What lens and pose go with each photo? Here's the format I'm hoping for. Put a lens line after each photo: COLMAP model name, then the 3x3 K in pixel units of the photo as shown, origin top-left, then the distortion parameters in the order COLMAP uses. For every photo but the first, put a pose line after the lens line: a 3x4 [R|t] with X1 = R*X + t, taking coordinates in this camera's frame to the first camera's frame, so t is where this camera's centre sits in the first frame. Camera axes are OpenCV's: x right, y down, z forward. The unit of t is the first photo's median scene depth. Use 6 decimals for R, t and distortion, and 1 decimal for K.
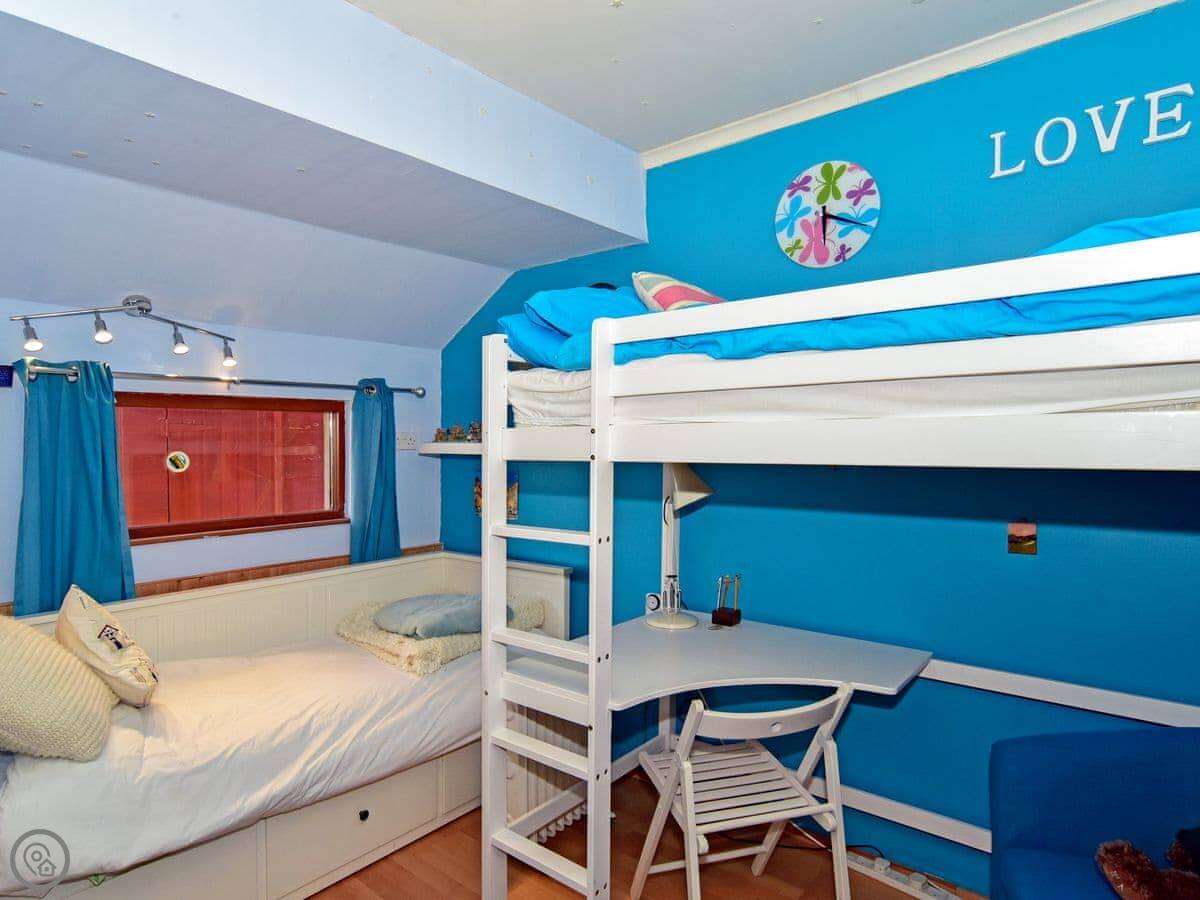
lens RADIAL K [[702.8, 0, 596.0], [0, 702.8, 443.3], [0, 0, 1]] dist [0.001092, 0.003391]
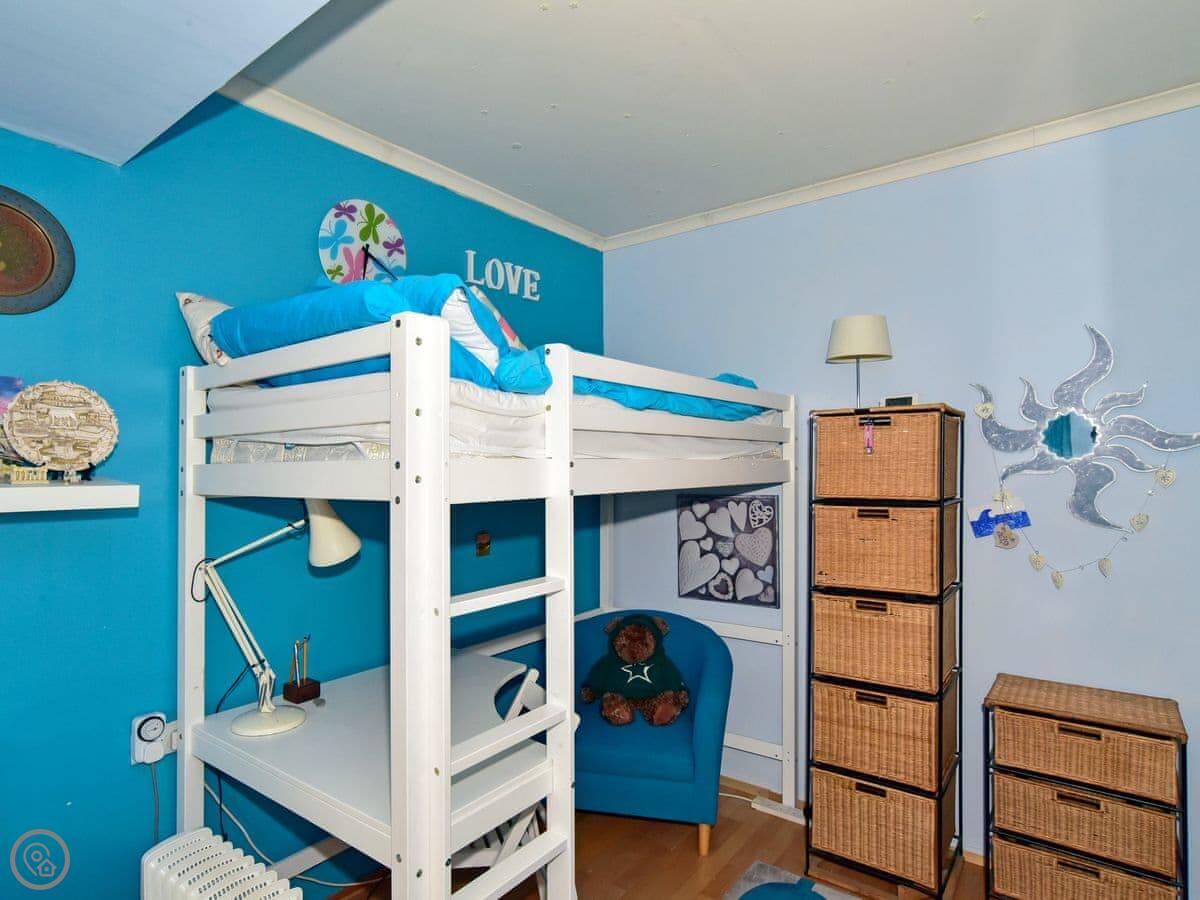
lens RADIAL K [[668.5, 0, 581.6], [0, 668.5, 466.4], [0, 0, 1]] dist [-0.013333, 0.015129]
pose [[-0.035695, 0.009983, 0.999313, -0.649104], [0.018042, 0.999794, -0.009343, -0.004660], [-0.999200, 0.017696, -0.035868, 0.745132]]
